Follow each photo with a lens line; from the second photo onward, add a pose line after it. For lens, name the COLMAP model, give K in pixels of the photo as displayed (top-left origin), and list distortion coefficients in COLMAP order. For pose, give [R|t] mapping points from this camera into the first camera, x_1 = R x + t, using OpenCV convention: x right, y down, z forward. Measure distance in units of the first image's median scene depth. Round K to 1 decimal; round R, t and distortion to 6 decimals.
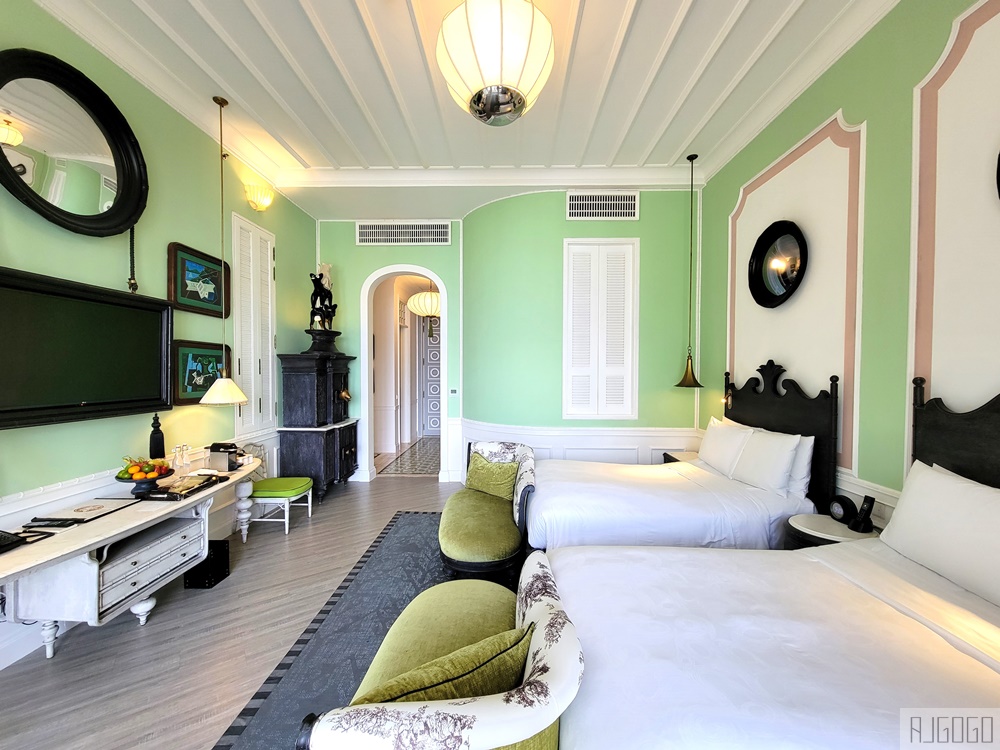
lens RADIAL K [[405.2, 0, 500.5], [0, 405.2, 376.2], [0, 0, 1]] dist [-0.000445, -0.000258]
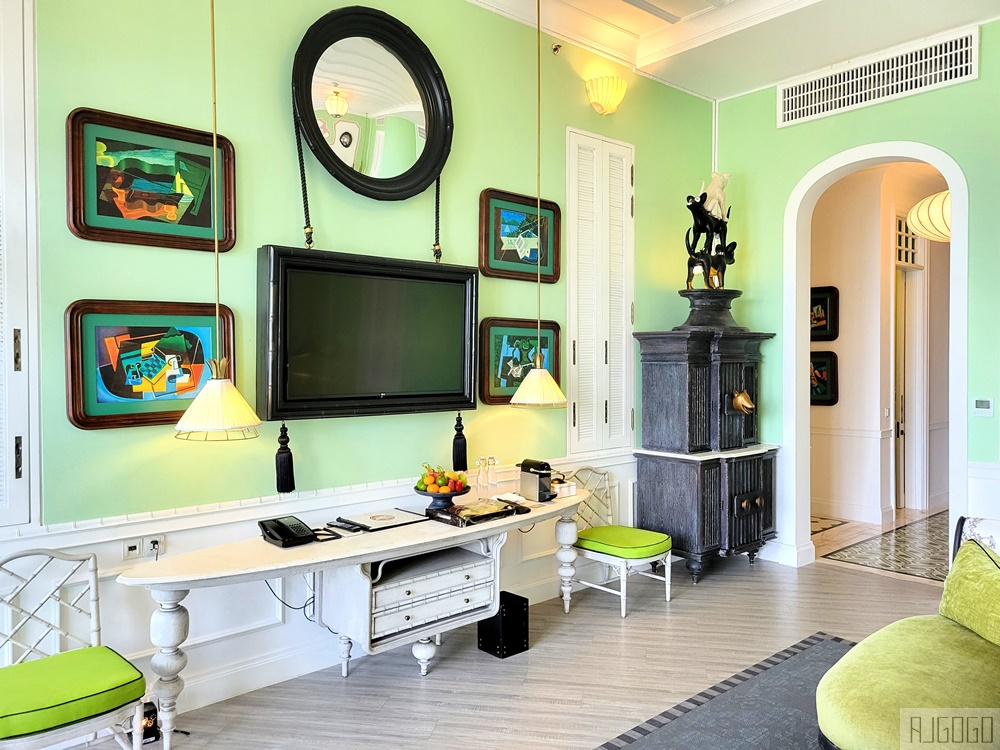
lens RADIAL K [[746.1, 0, 500.2], [0, 746.1, 363.6], [0, 0, 1]] dist [0.052868, -0.038634]
pose [[0.680048, 0.000639, -0.733167, 0.236398], [-0.008421, 0.999940, -0.006939, 0.005710], [0.733119, 0.010893, 0.680013, 0.070581]]
